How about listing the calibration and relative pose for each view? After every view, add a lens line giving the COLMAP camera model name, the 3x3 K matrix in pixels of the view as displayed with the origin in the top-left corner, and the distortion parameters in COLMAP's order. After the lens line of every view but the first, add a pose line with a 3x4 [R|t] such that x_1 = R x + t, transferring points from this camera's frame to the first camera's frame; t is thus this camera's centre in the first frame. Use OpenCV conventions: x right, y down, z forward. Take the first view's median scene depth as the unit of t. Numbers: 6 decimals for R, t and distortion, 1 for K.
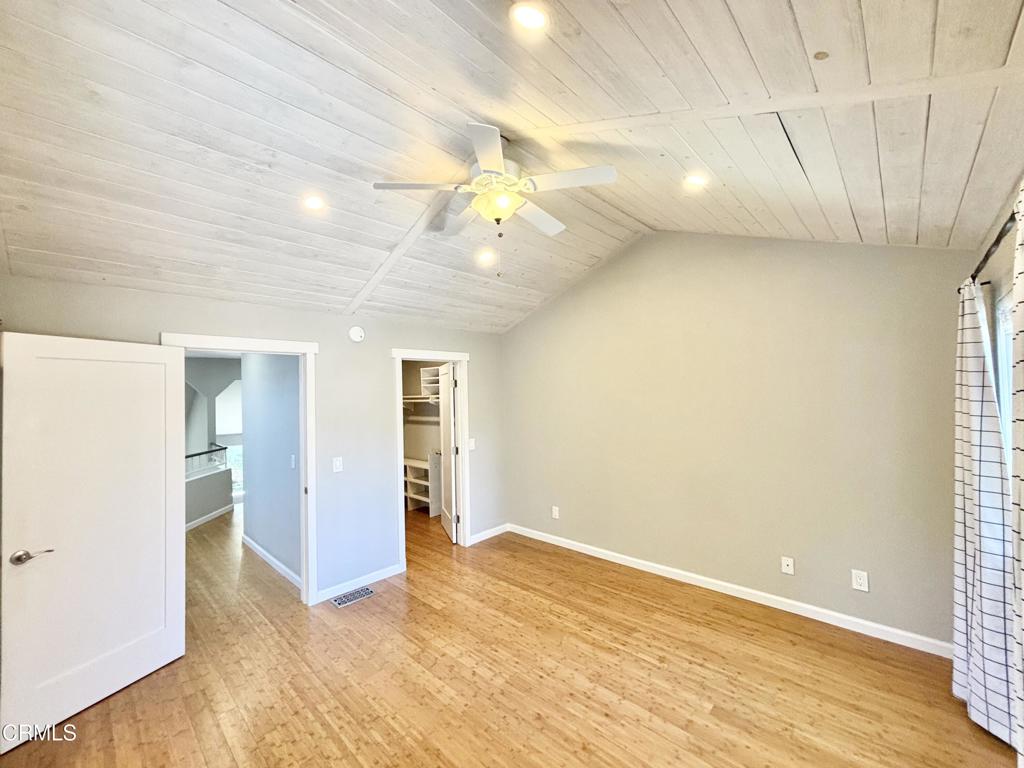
lens RADIAL K [[413.3, 0, 512.9], [0, 413.3, 385.5], [0, 0, 1]] dist [0.001225, 0.000596]
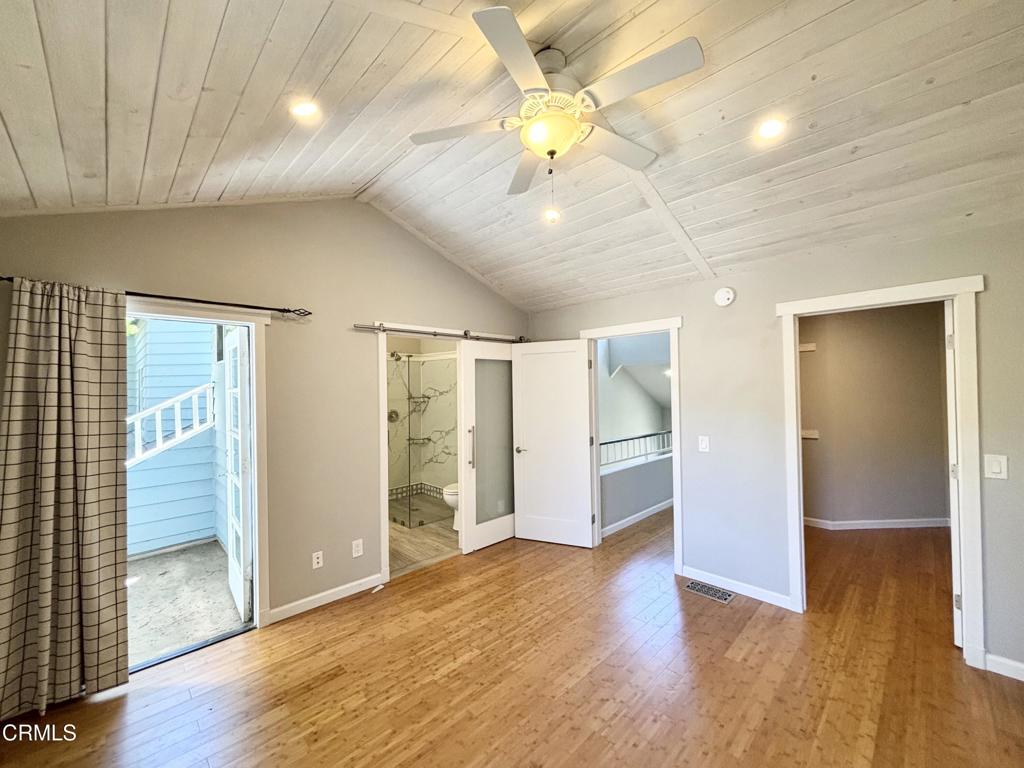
lens RADIAL K [[413.3, 0, 512.5], [0, 413.3, 386.0], [0, 0, 1]] dist [0.001225, 0.000596]
pose [[-0.035155, 0.024072, -0.999092, 0.711809], [0.041201, 0.998895, 0.022618, 0.031249], [0.998532, -0.040368, -0.036108, 0.842428]]
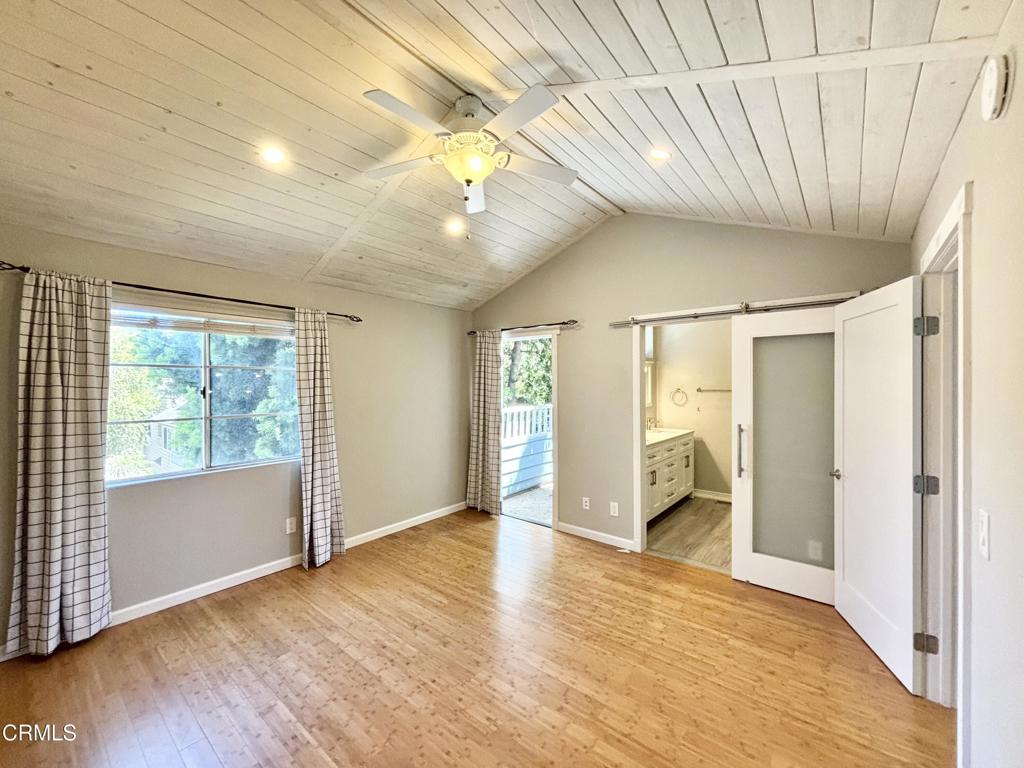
lens RADIAL K [[413.3, 0, 509.3], [0, 413.3, 382.1], [0, 0, 1]] dist [0.001225, 0.000596]
pose [[-0.997181, 0.029448, -0.069016, -0.046265], [0.031381, 0.999140, -0.027097, 0.098673], [0.068159, -0.029186, -0.997247, 1.802584]]
